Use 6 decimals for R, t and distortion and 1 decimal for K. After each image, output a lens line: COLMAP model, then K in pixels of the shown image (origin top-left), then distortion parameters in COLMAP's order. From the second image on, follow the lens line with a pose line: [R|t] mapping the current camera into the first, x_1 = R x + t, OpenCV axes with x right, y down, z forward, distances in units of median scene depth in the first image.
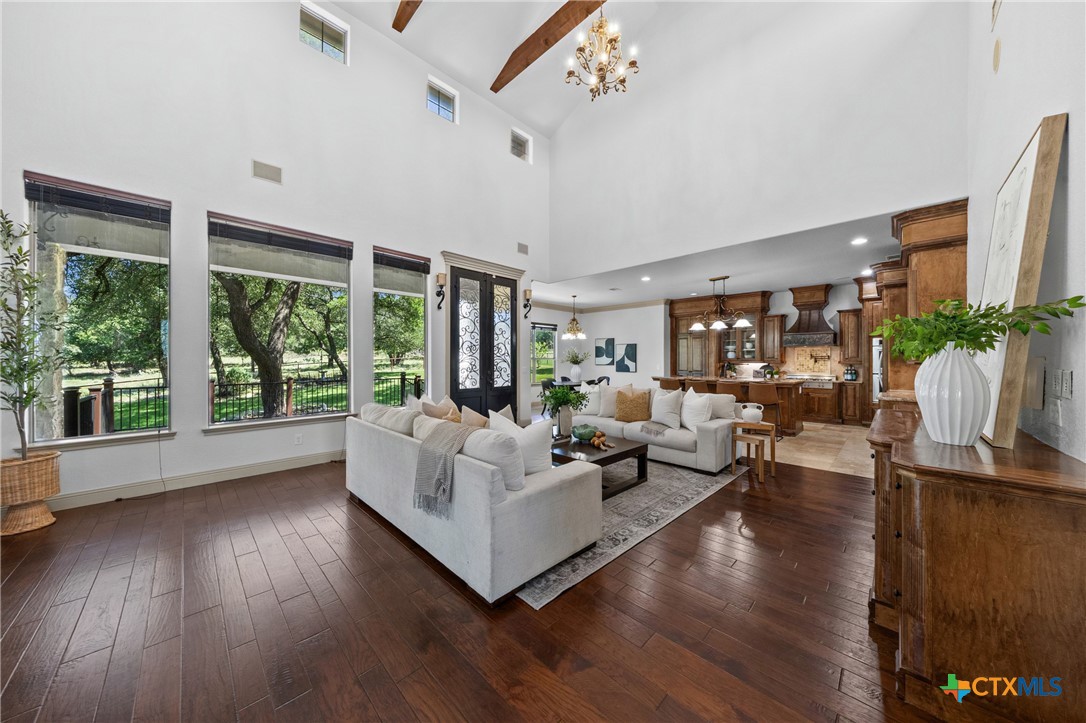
lens RADIAL K [[345.1, 0, 545.3], [0, 345.1, 361.5], [0, 0, 1]] dist [-0.013868, -0.000071]
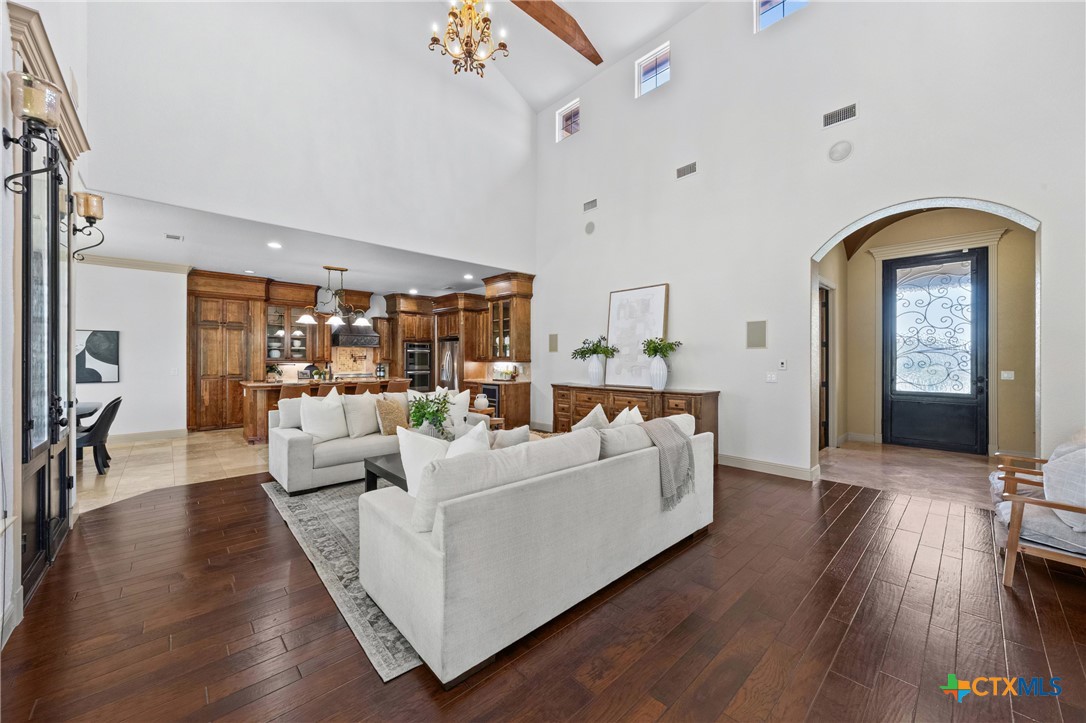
lens RADIAL K [[403.5, 0, 536.7], [0, 403.5, 356.8], [0, 0, 1]] dist [0.002499, -0.000077]
pose [[0.029433, 0.004264, 0.999558, -0.583089], [0.003969, 0.999983, -0.004382, -0.006859], [-0.999559, 0.004097, 0.029416, 0.495207]]
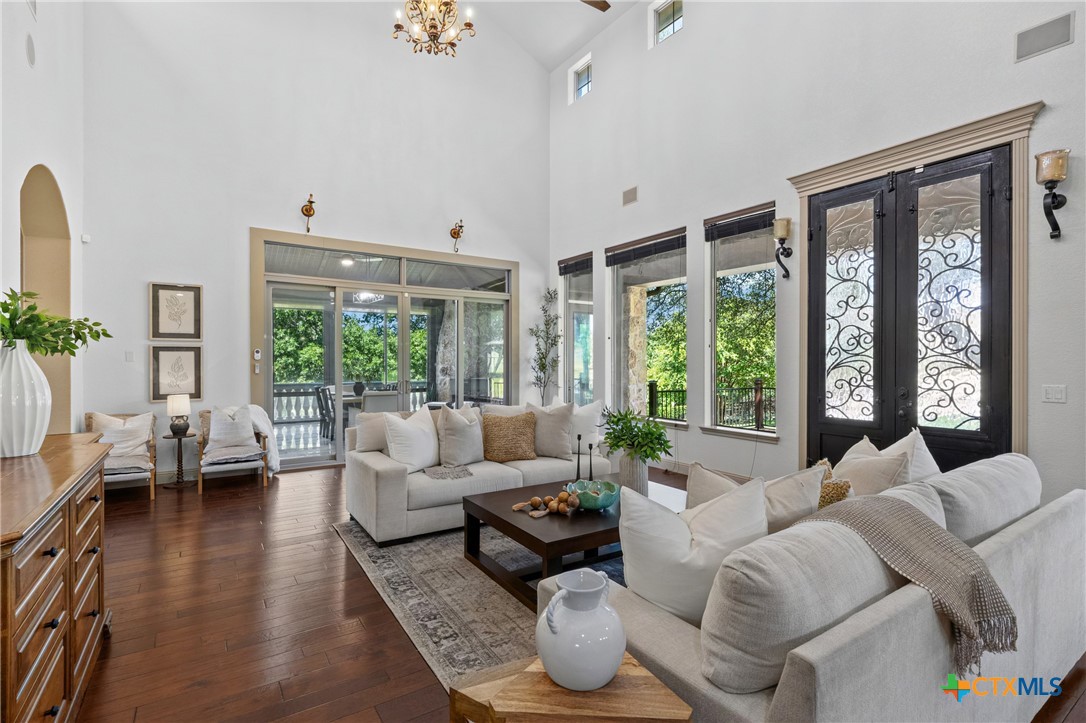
lens RADIAL K [[510.5, 0, 541.2], [0, 510.5, 365.8], [0, 0, 1]] dist [-0.004960, -0.000591]
pose [[-0.191579, 0.006730, -0.981454, 0.595301], [-0.004552, 0.999960, 0.007745, -0.003656], [0.981467, 0.005952, -0.191541, 0.686580]]
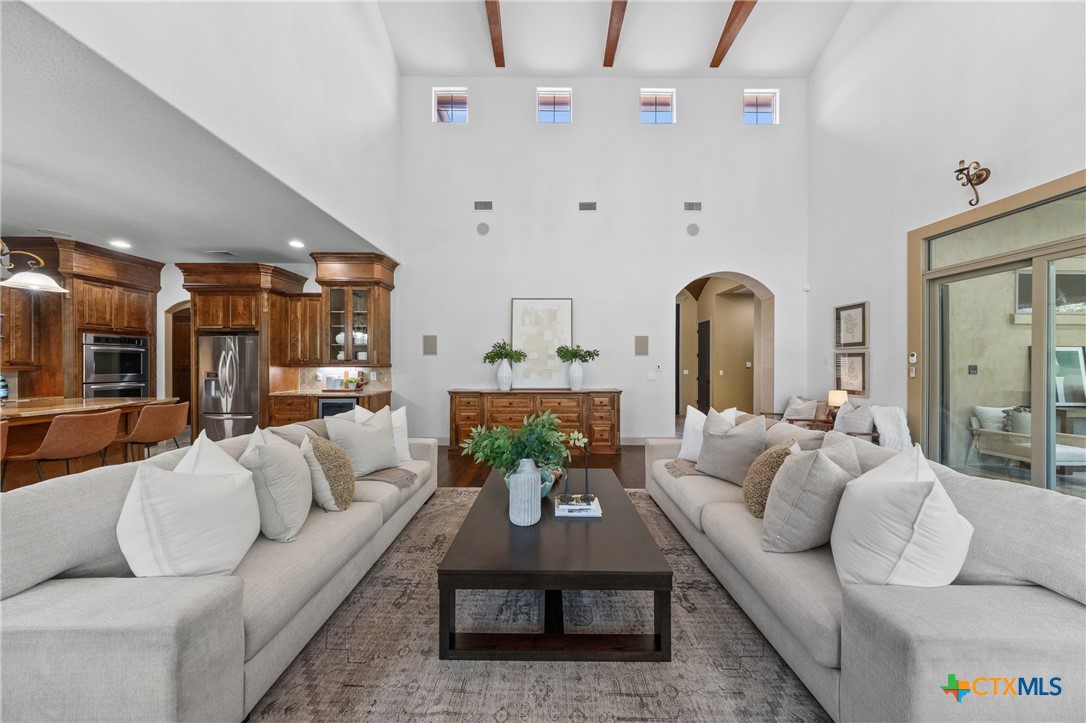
lens RADIAL K [[323.6, 0, 545.3], [0, 323.6, 364.9], [0, 0, 1]] dist [0.001443, -0.000411]
pose [[-0.720964, -0.003574, 0.692964, -0.192543], [0.000302, 0.999985, 0.005472, -0.005455], [-0.692973, 0.004154, -0.720952, 0.893158]]
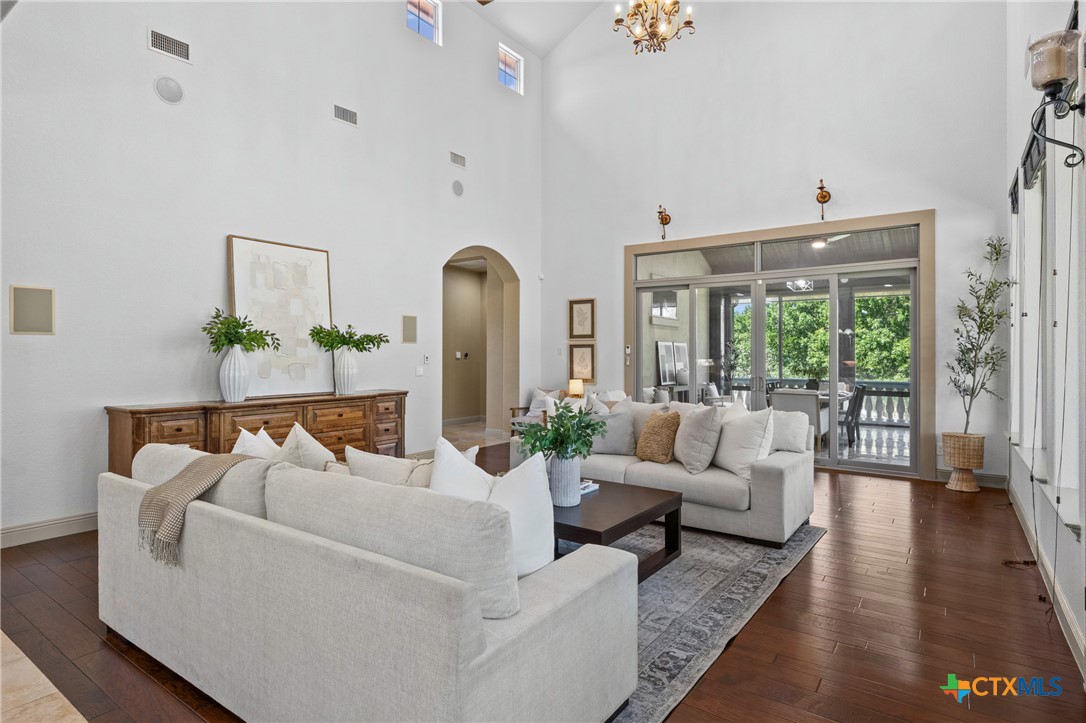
lens RADIAL K [[573.2, 0, 544.2], [0, 573.2, 353.1], [0, 0, 1]] dist [0.000451, -0.000464]
pose [[-0.984076, -0.002969, -0.177726, 0.162681], [-0.002865, 0.999996, -0.000844, -0.005197], [0.177727, -0.000322, -0.984080, 1.246698]]
